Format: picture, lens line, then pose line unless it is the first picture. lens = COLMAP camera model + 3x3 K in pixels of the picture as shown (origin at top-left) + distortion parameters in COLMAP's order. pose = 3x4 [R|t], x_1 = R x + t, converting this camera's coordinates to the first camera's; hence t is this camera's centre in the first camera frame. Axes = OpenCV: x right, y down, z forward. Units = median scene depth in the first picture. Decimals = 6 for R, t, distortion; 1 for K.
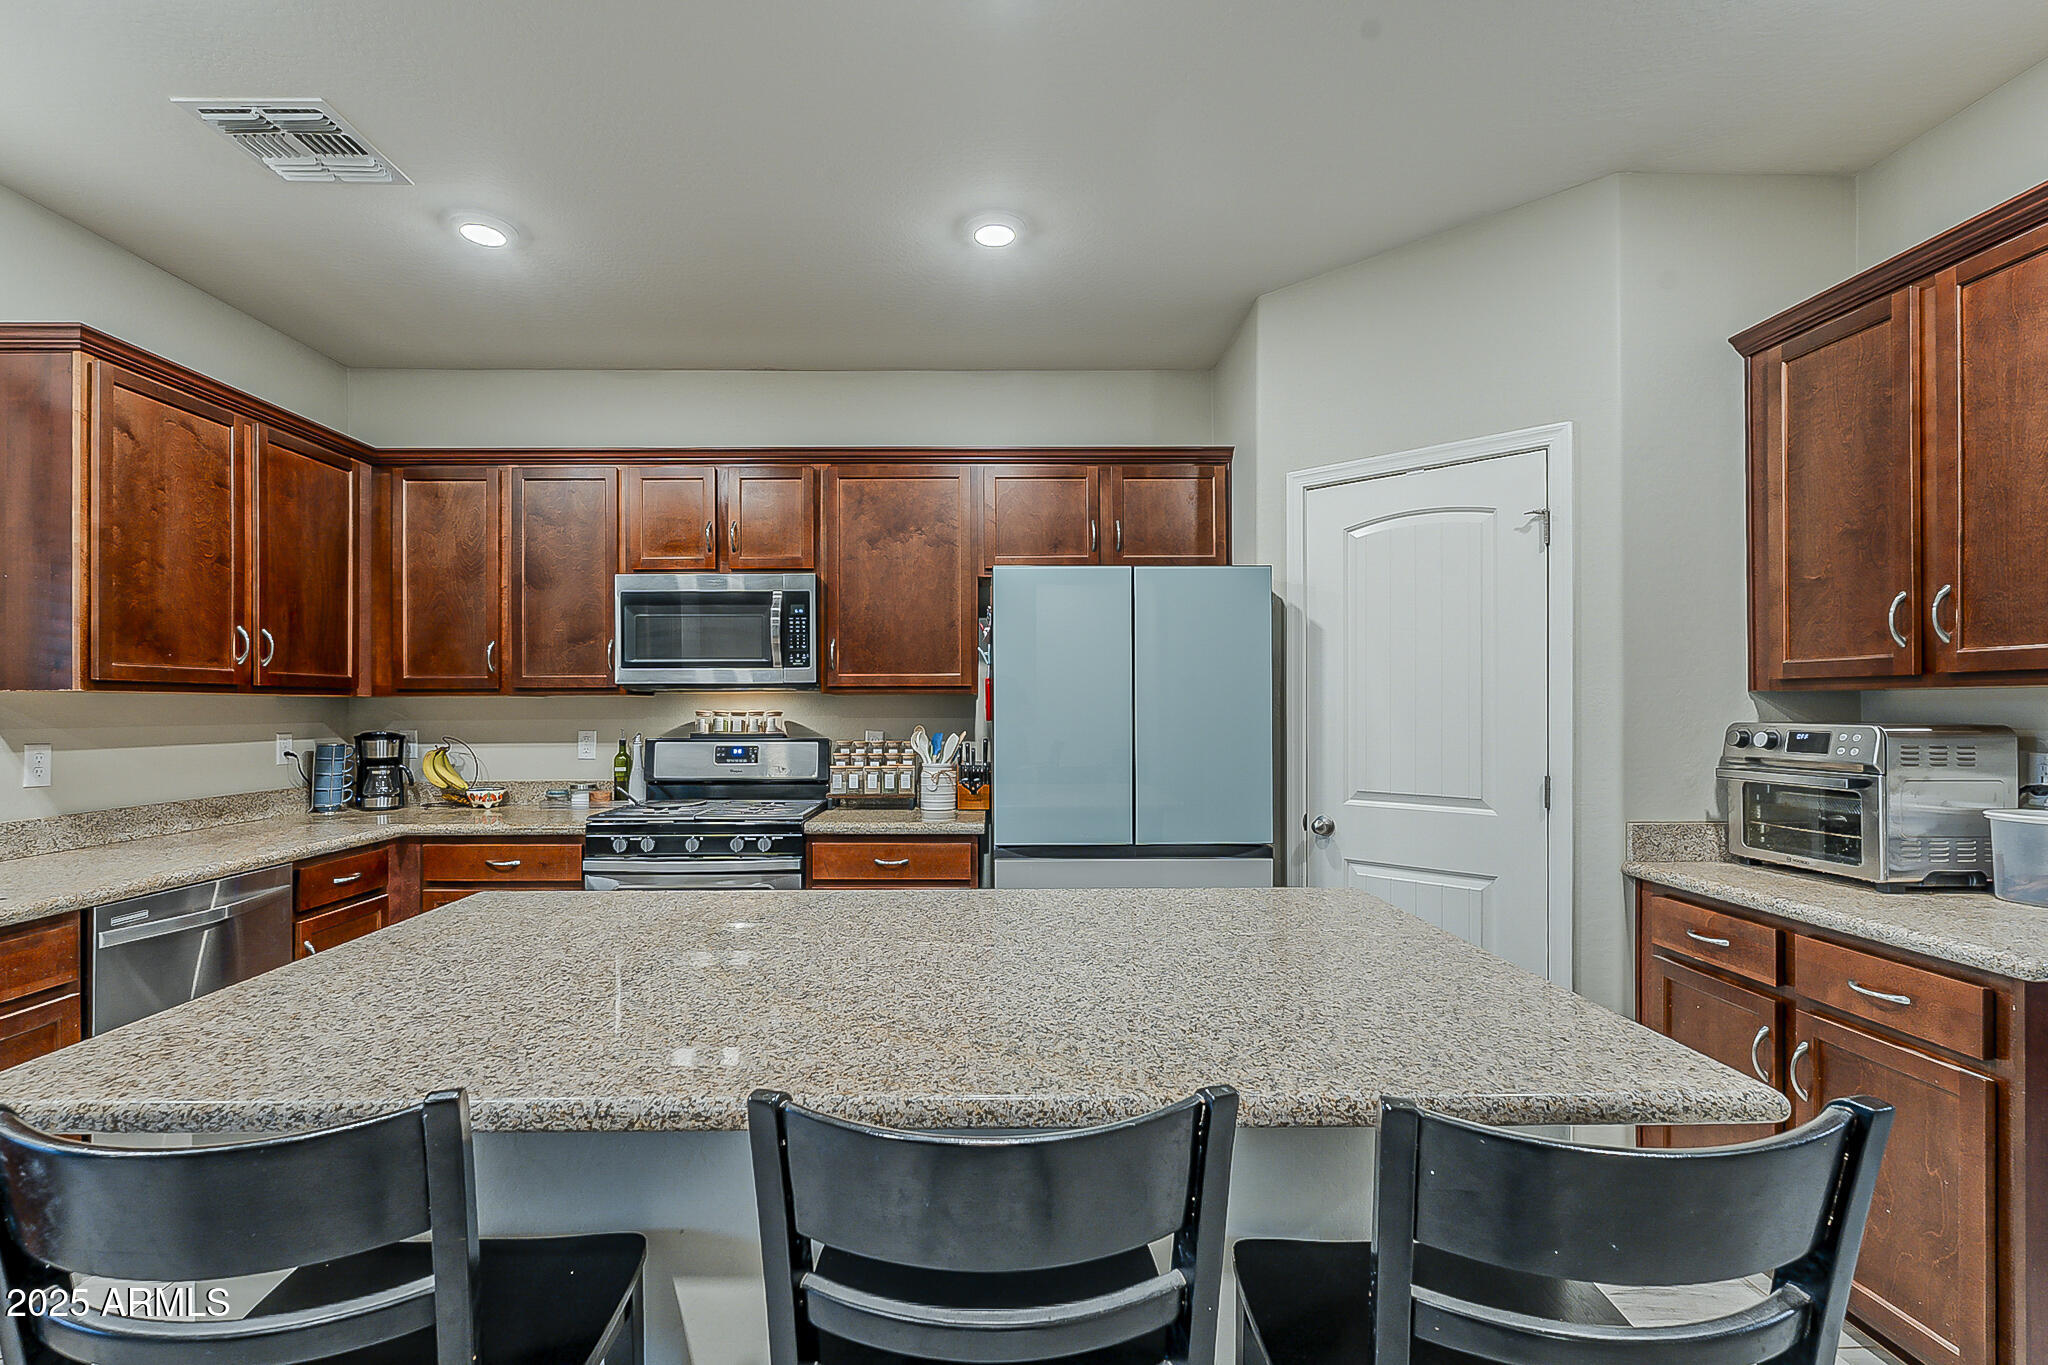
lens RADIAL K [[902.9, 0, 986.9], [0, 902.9, 703.4], [0, 0, 1]] dist [-0.003953, 0.000118]
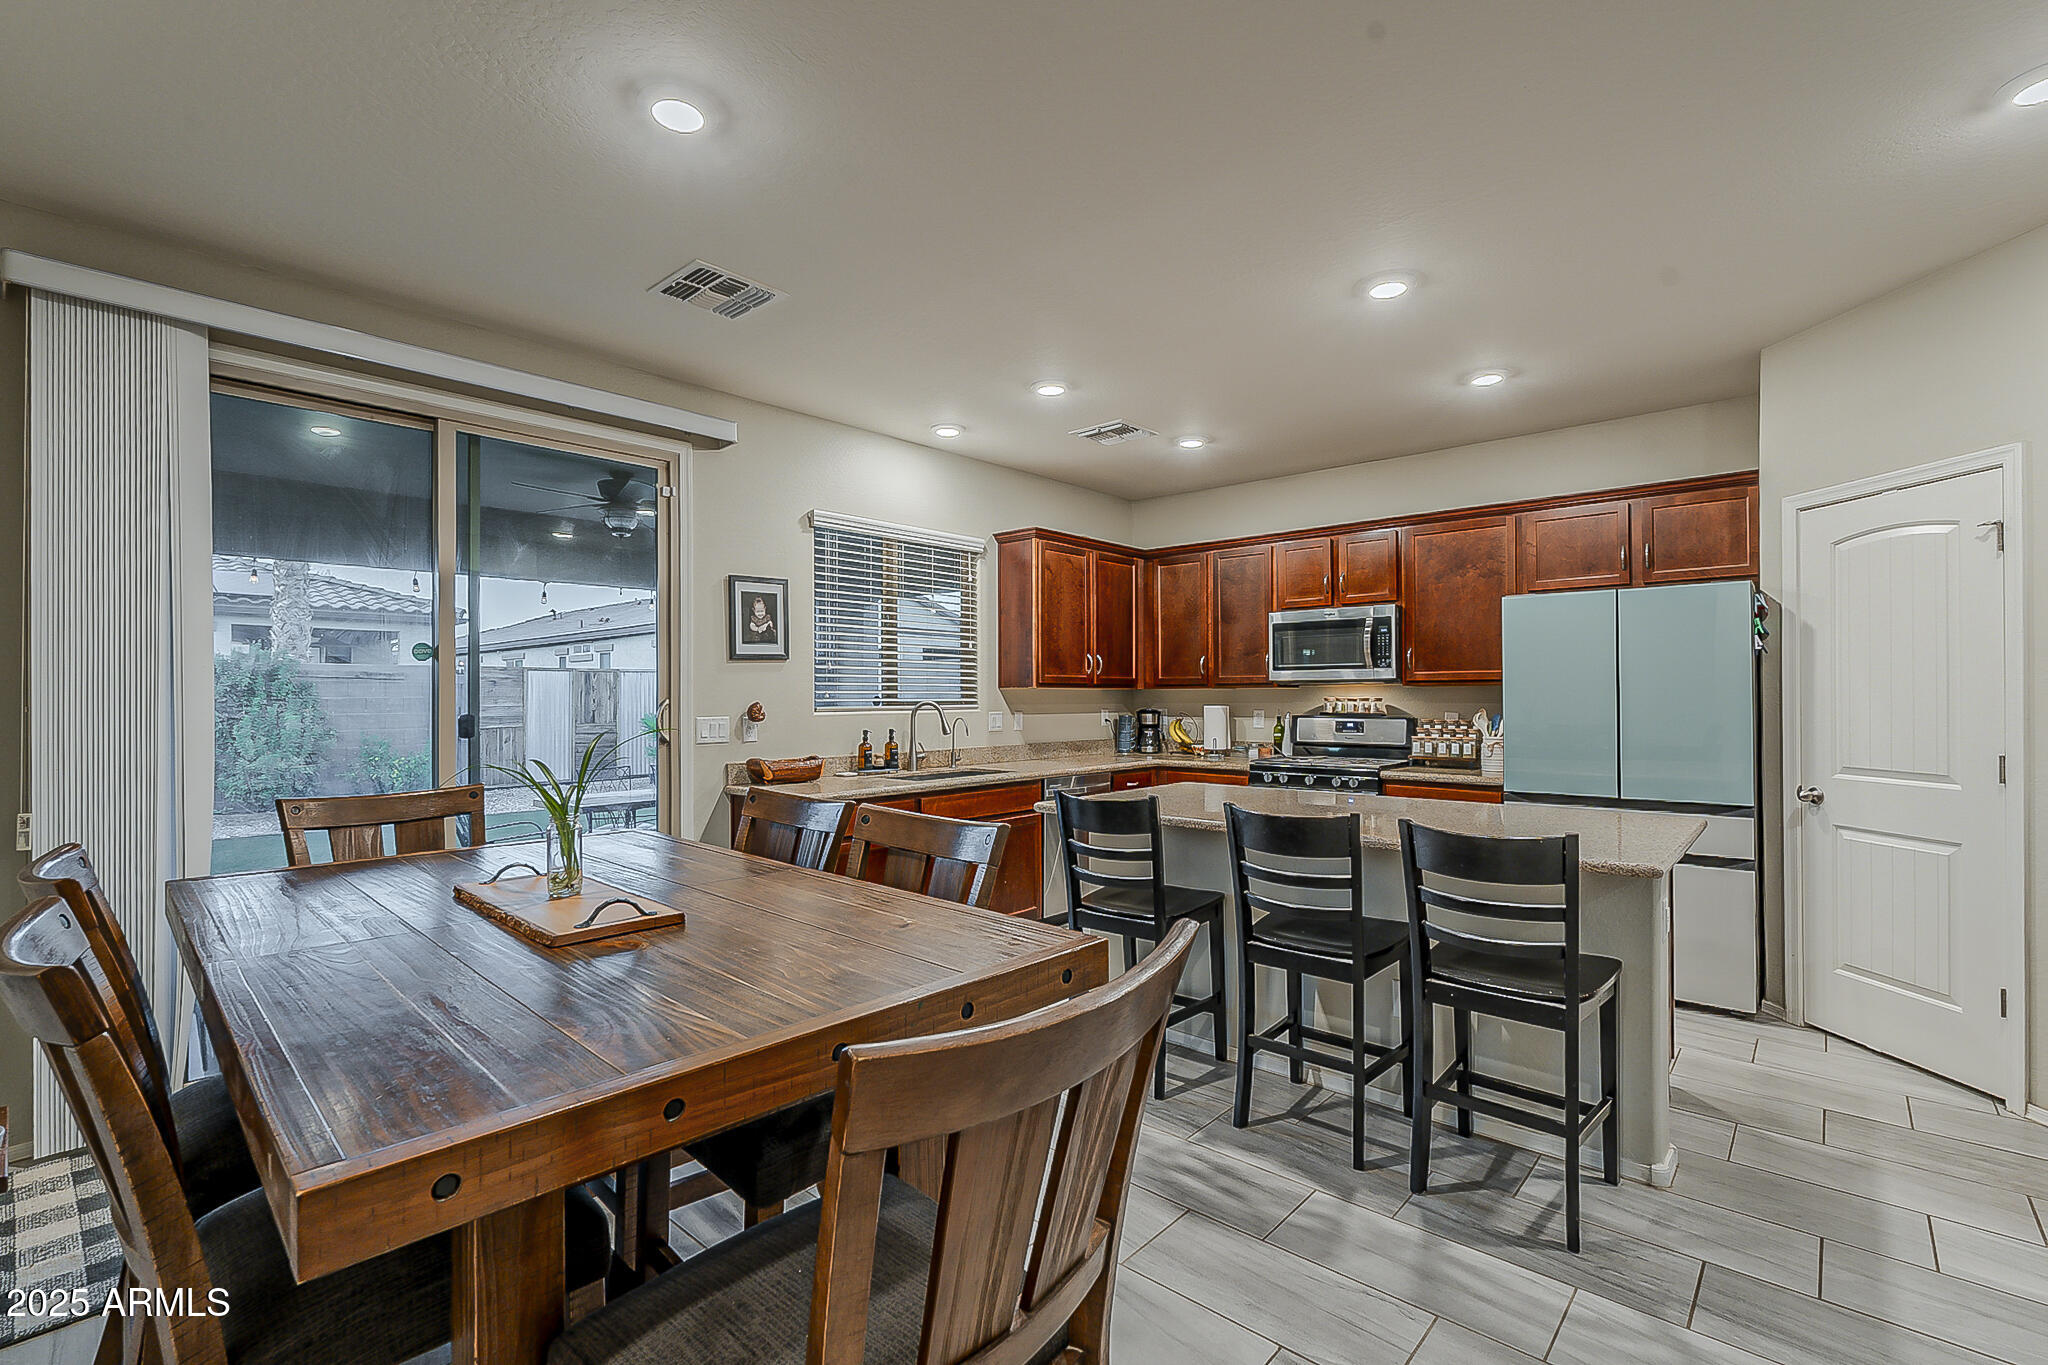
lens RADIAL K [[902.9, 0, 1024.8], [0, 902.9, 687.2], [0, 0, 1]] dist [-0.003953, 0.000118]
pose [[0.739782, -0.005686, -0.672822, 0.348989], [0.002463, 0.999980, -0.005743, -0.001676], [0.672842, 0.002592, 0.739782, -0.487209]]
